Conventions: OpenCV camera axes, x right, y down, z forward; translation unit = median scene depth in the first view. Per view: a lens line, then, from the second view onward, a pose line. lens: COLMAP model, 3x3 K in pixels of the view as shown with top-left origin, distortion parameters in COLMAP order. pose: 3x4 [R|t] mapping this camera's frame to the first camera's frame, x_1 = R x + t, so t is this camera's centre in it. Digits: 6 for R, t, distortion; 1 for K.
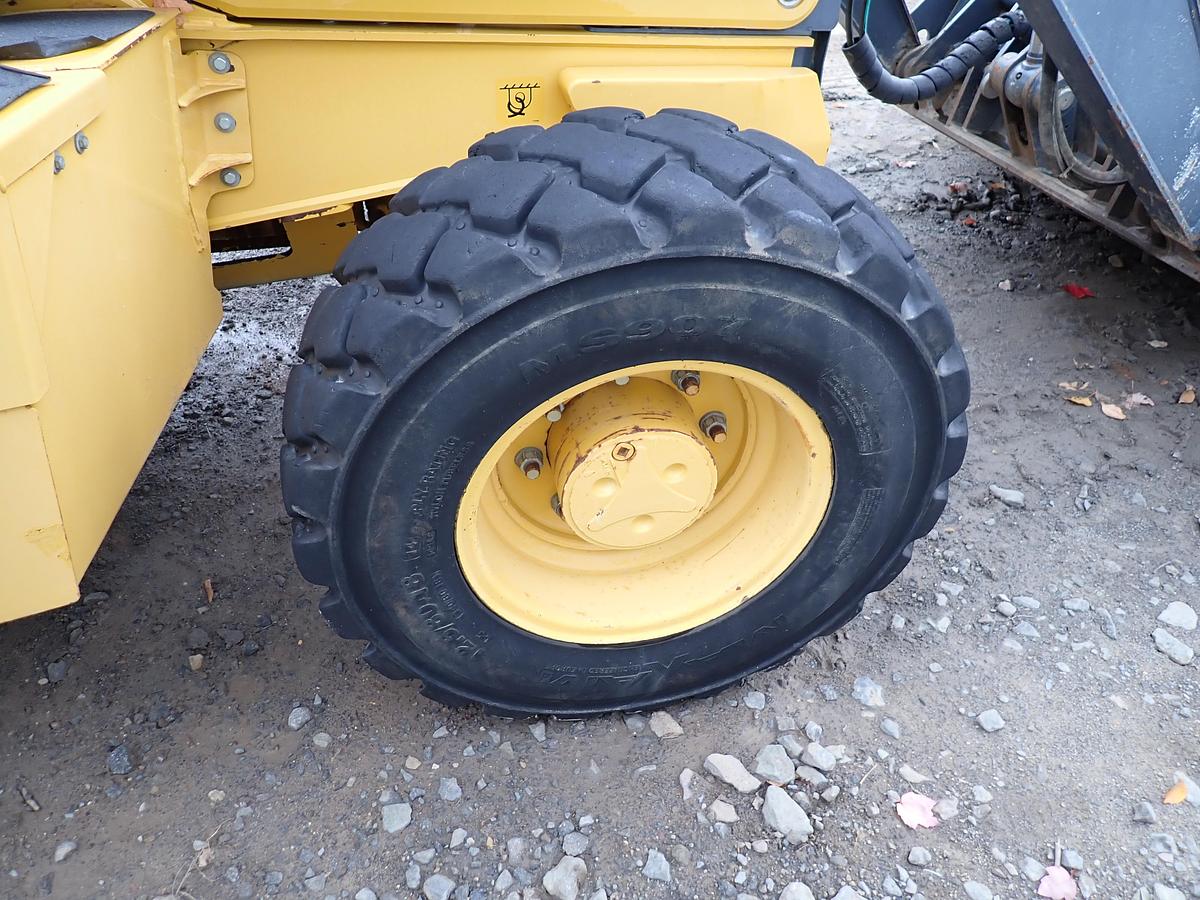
lens RADIAL K [[889.4, 0, 600.6], [0, 889.4, 444.7], [0, 0, 1]] dist [0.004183, -0.006239]
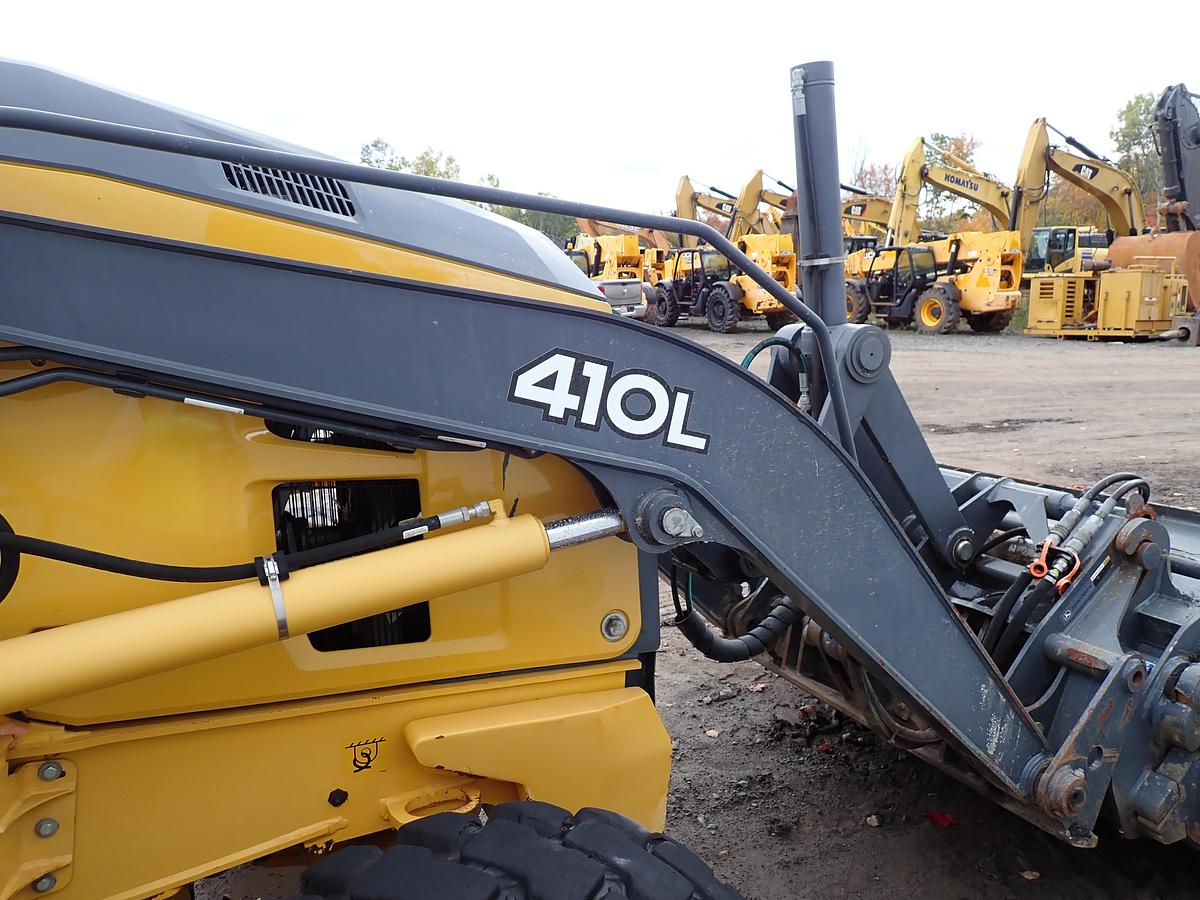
lens RADIAL K [[889.4, 0, 600.6], [0, 889.4, 444.7], [0, 0, 1]] dist [0.004183, -0.006239]
pose [[0.987342, -0.054428, 0.148972, 0.024308], [0.121170, 0.864910, -0.487081, -0.094736], [-0.102337, 0.498967, 0.860558, -0.047173]]
